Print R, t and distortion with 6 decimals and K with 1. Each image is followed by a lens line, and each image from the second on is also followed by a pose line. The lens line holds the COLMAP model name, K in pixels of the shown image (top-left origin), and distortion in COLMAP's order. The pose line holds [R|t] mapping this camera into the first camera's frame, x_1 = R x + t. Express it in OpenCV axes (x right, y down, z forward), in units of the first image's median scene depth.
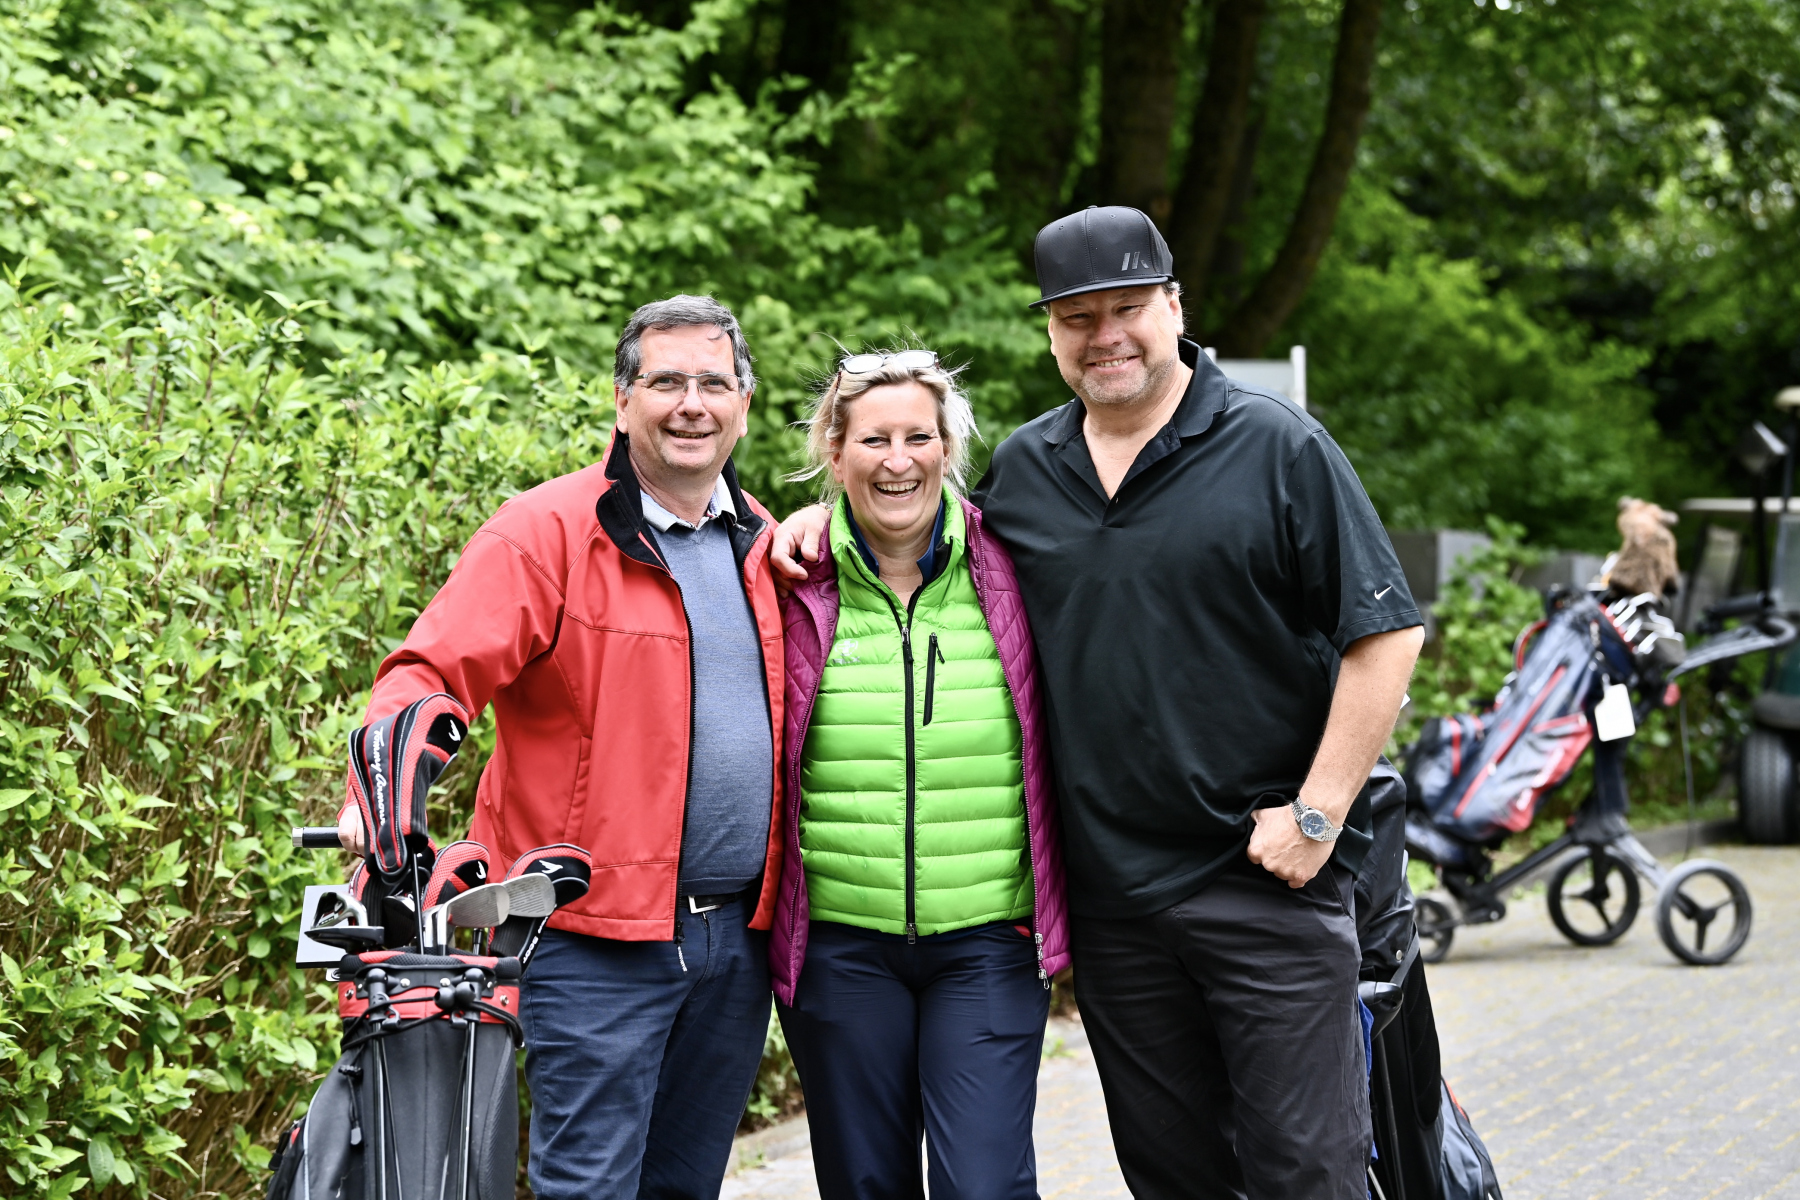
lens RADIAL K [[5609.9, 0, 900.0], [0, 5609.9, 600.0], [0, 0, 1]] dist [0.629106, -3.881659]
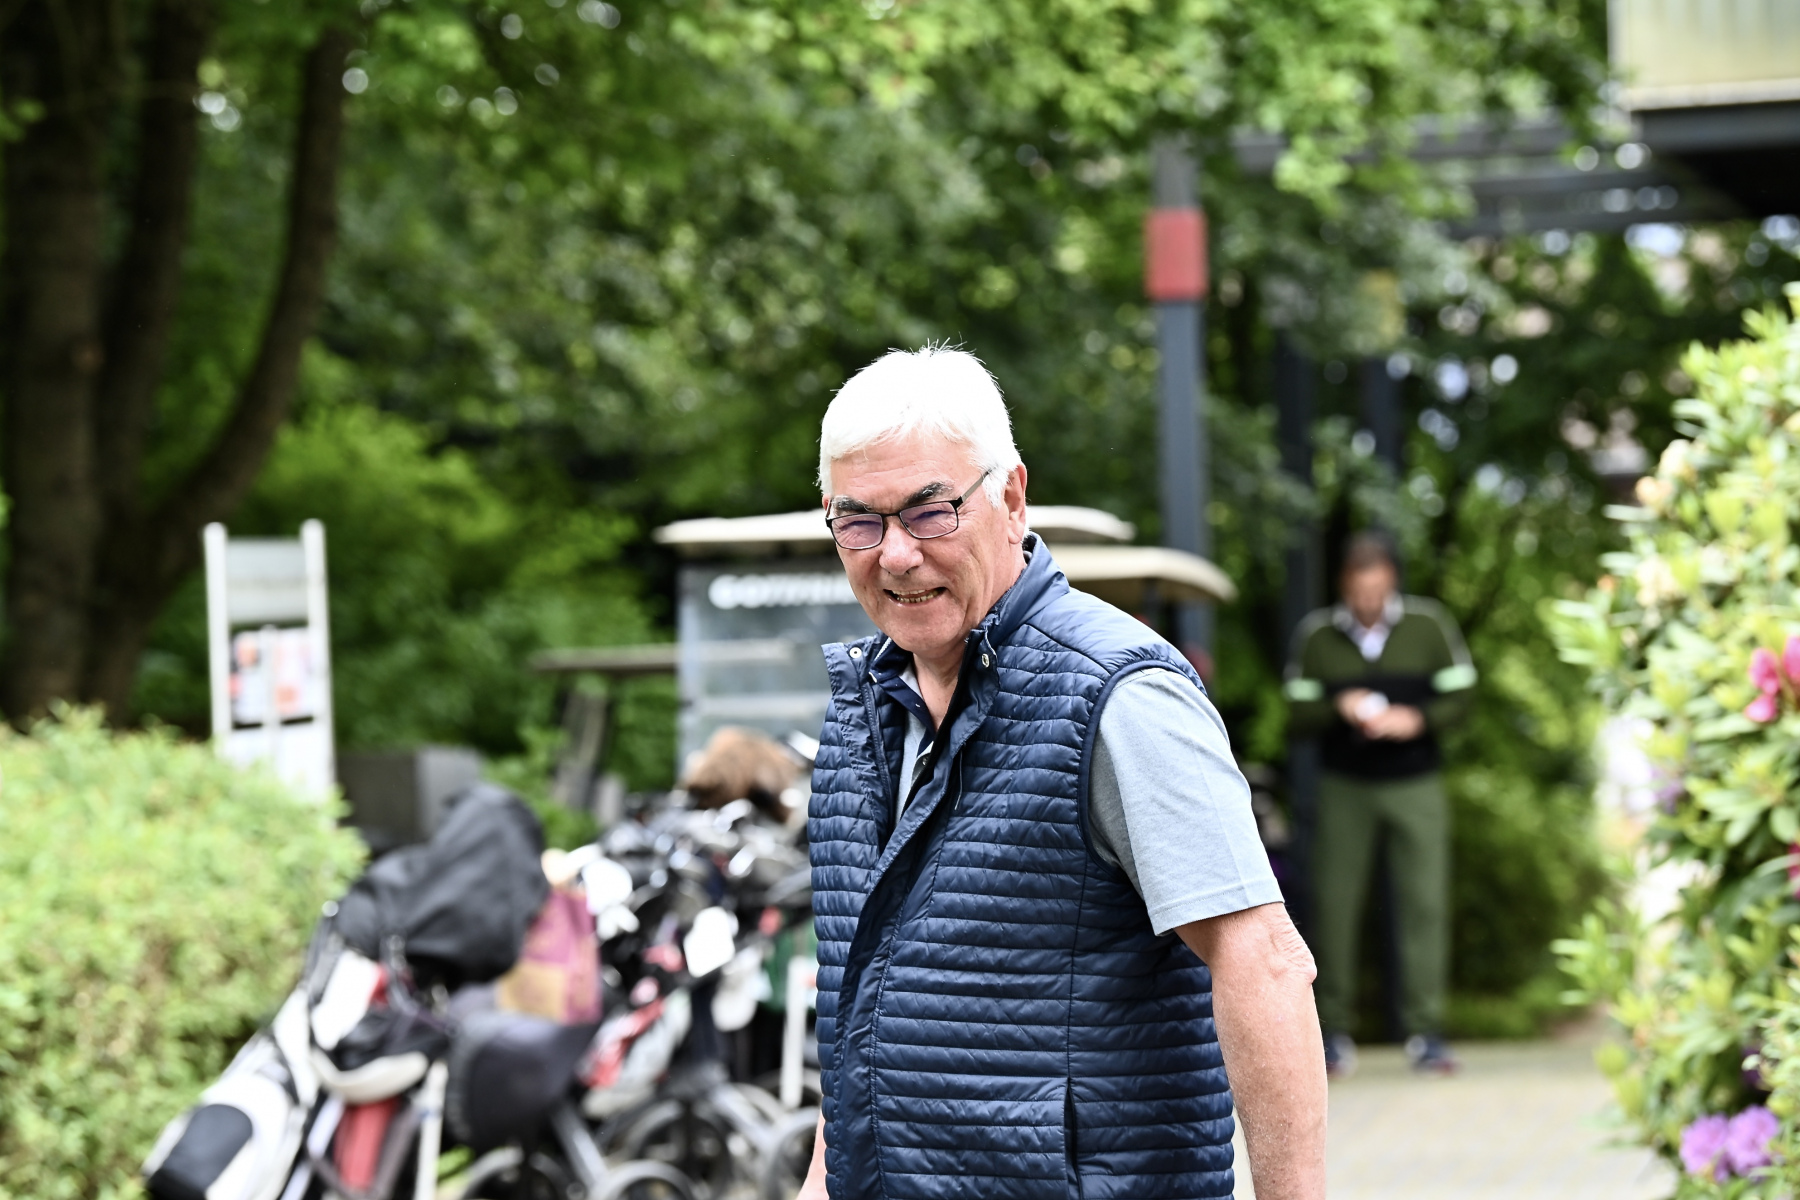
lens RADIAL K [[7348.4, 0, 900.0], [0, 7348.4, 600.0], [0, 0, 1]] dist [1.055769, 3.806231]
pose [[0.984499, -0.025485, 0.173530, -0.050746], [0.031536, 0.998984, -0.032201, 0.006268], [-0.172533, 0.037175, 0.984302, -0.133260]]
